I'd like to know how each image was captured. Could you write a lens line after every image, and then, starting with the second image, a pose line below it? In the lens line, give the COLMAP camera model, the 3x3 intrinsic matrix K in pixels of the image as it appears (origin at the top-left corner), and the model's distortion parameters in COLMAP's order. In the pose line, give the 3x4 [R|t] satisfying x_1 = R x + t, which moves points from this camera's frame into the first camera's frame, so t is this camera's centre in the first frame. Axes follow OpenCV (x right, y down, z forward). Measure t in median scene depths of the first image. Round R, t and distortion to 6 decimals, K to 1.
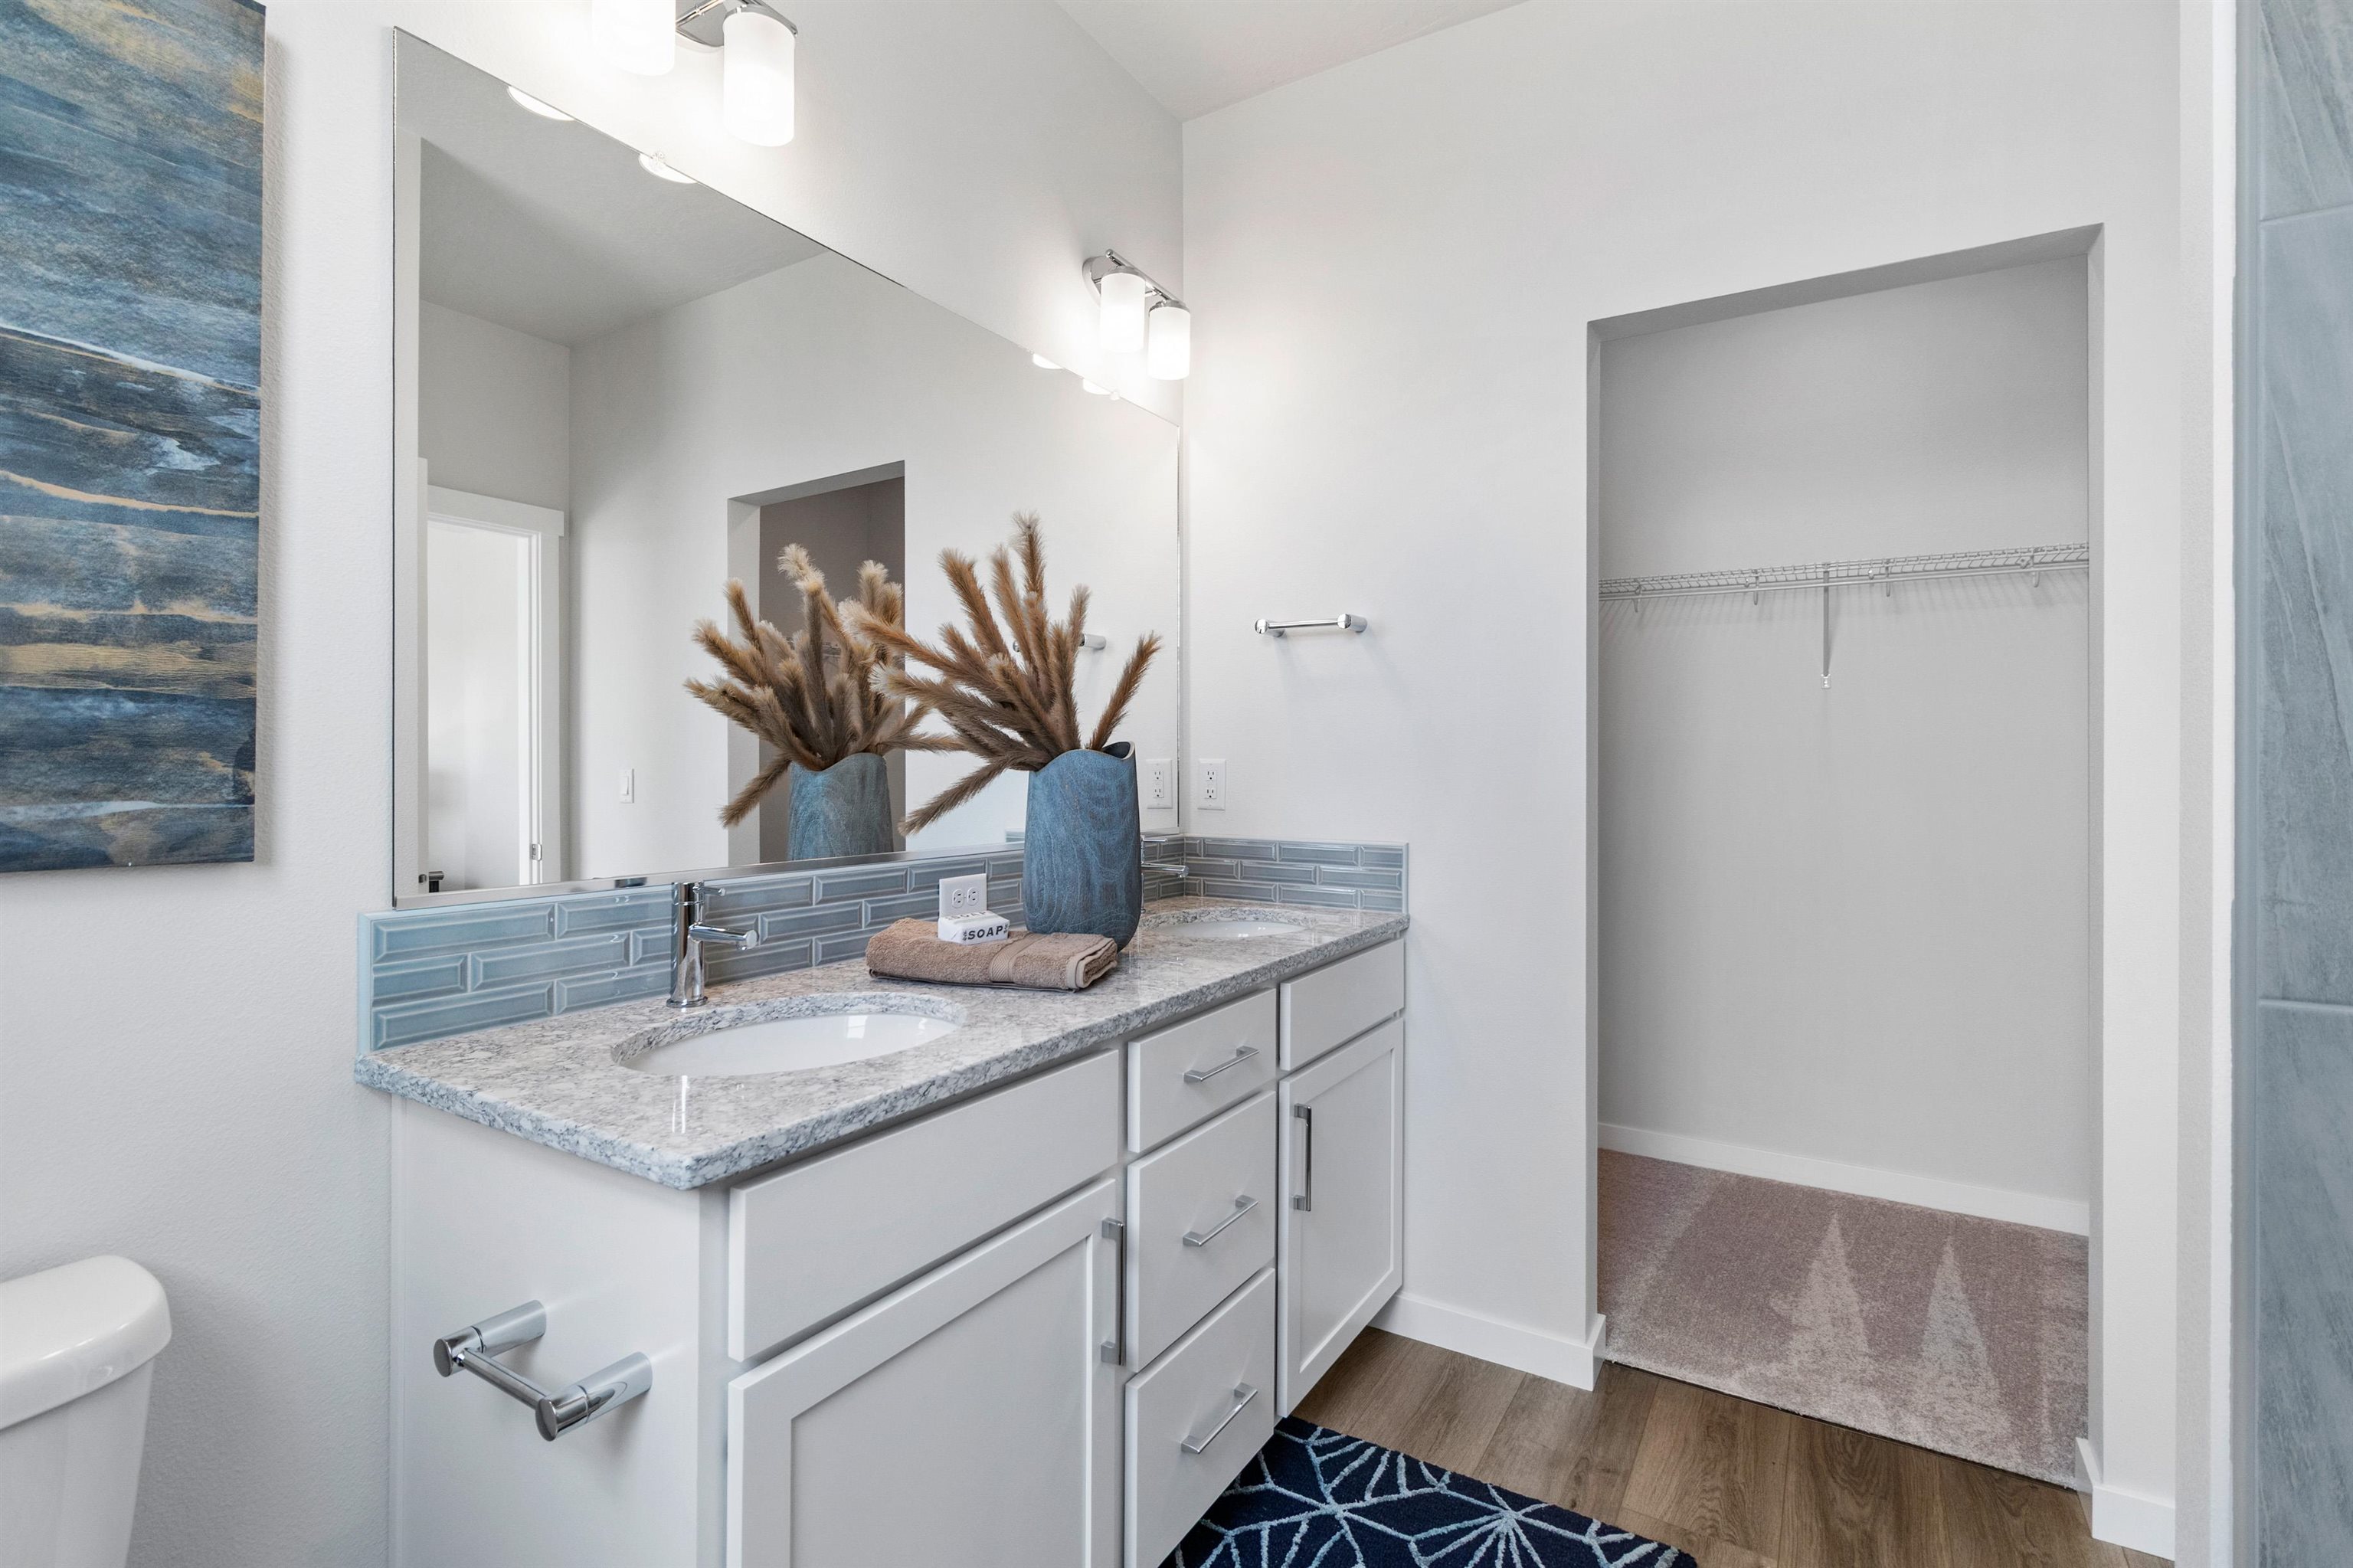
lens RADIAL K [[1090.2, 0, 1185.4], [0, 1090.2, 768.5], [0, 0, 1]] dist [-0.000199, 0.002911]
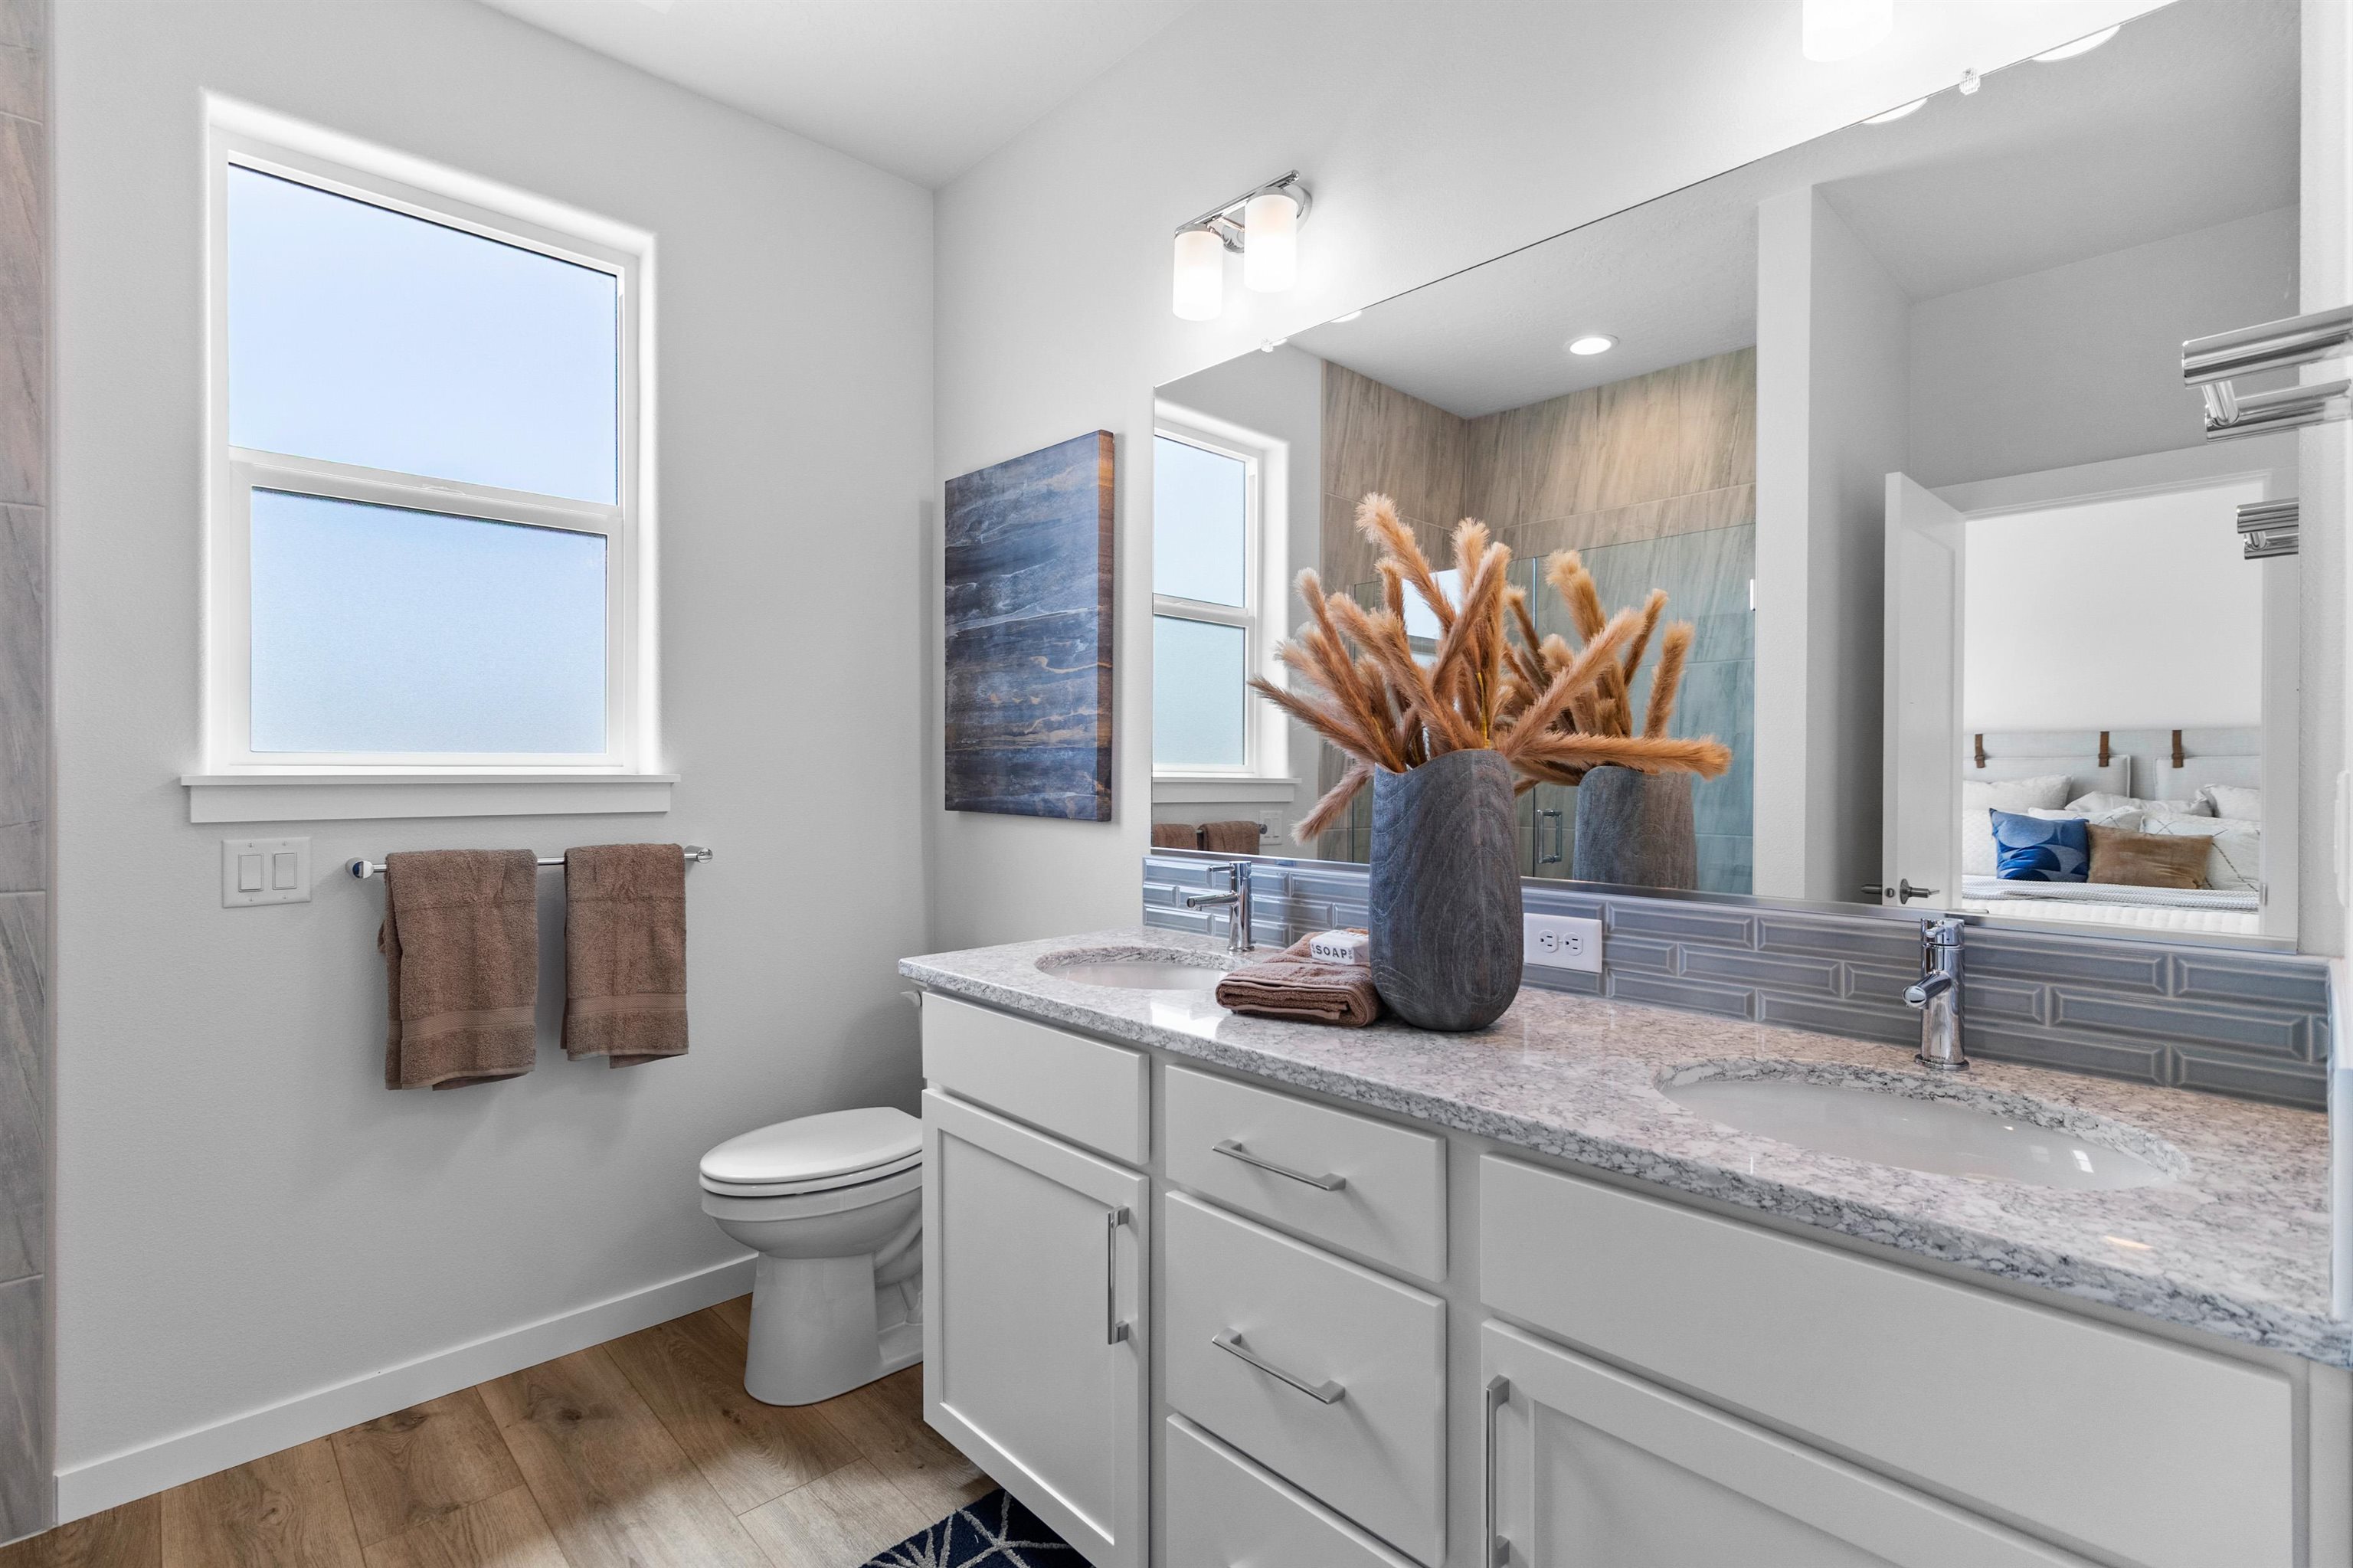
lens RADIAL K [[1090.2, 0, 1186.7], [0, 1090.2, 780.2], [0, 0, 1]] dist [-0.000199, 0.002911]
pose [[-0.252405, 0.008991, -0.967580, 1.106169], [-0.003928, 0.999939, 0.010317, -0.018897], [0.967614, 0.006405, -0.252354, 1.549661]]
